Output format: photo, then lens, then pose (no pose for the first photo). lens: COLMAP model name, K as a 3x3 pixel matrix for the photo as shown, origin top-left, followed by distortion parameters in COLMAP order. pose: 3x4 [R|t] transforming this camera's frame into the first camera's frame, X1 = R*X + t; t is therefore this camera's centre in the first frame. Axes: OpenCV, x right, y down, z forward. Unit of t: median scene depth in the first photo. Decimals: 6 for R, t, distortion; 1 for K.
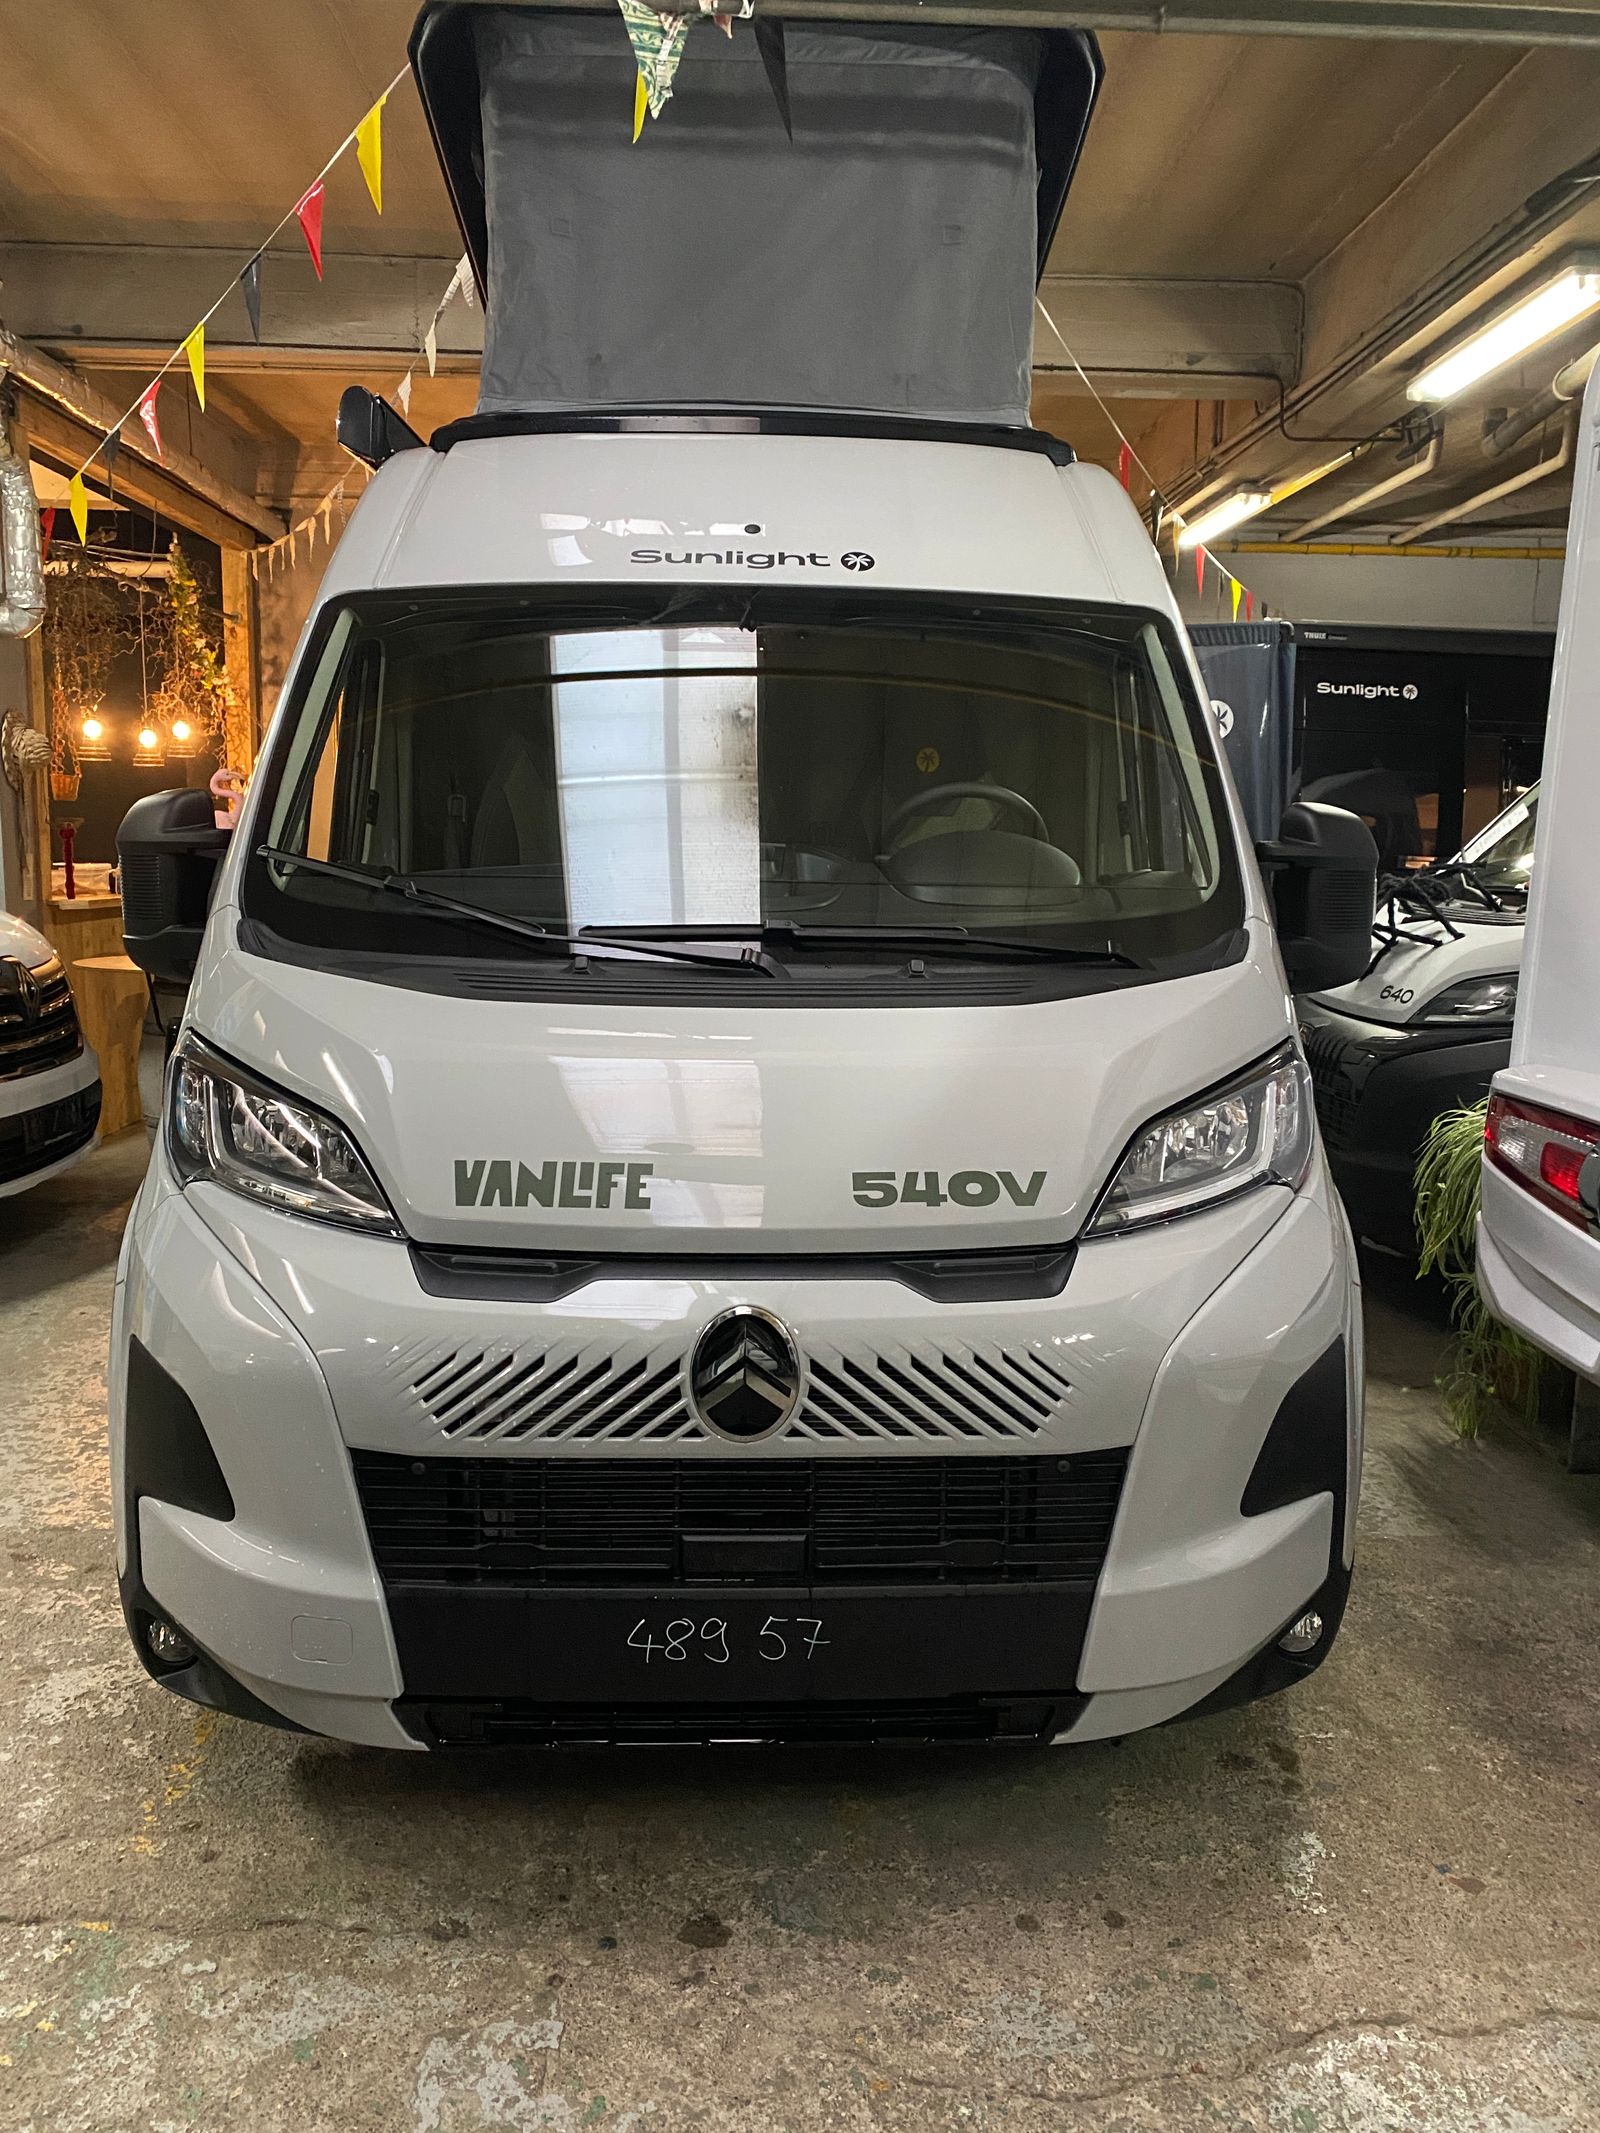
lens RADIAL K [[1634.6, 0, 840.9], [0, 1634.6, 1077.6], [0, 0, 1]] dist [0.047101, -0.039433]
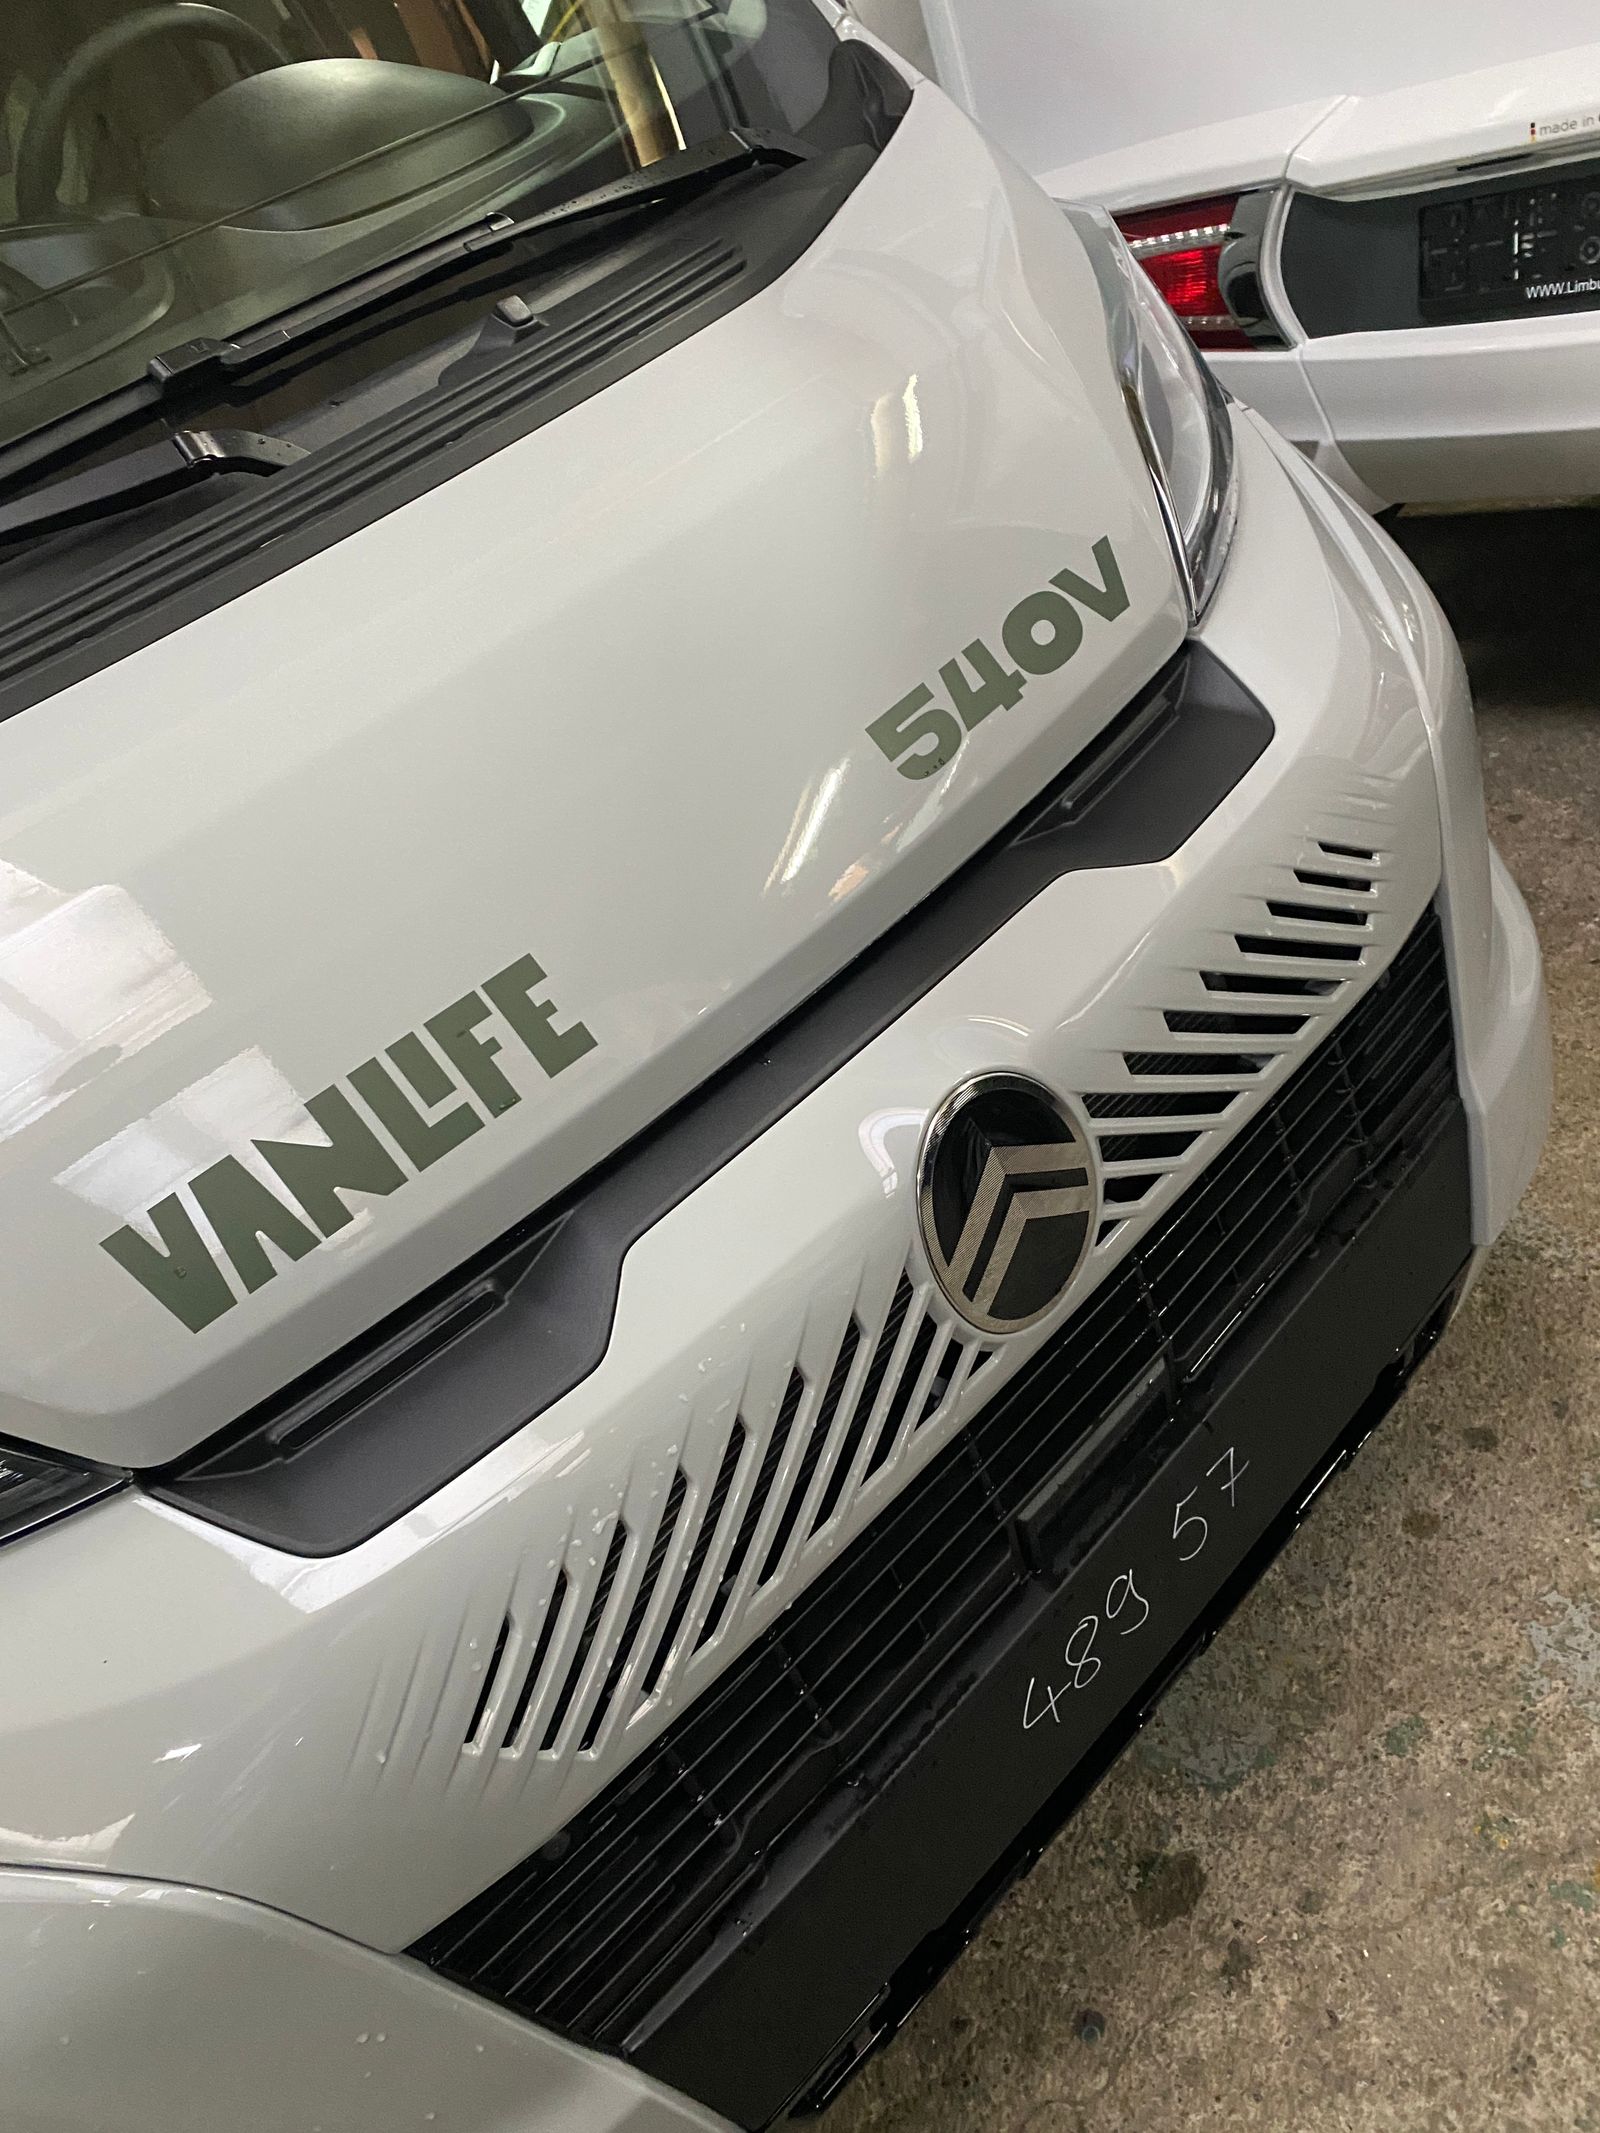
lens RADIAL K [[1634.6, 0, 840.9], [0, 1634.6, 1077.6], [0, 0, 1]] dist [0.047101, -0.039433]
pose [[0.709629, -0.594464, 0.378206, -0.237545], [0.430751, 0.790824, 0.434800, -0.070696], [-0.557567, -0.145634, 0.817257, 0.612473]]
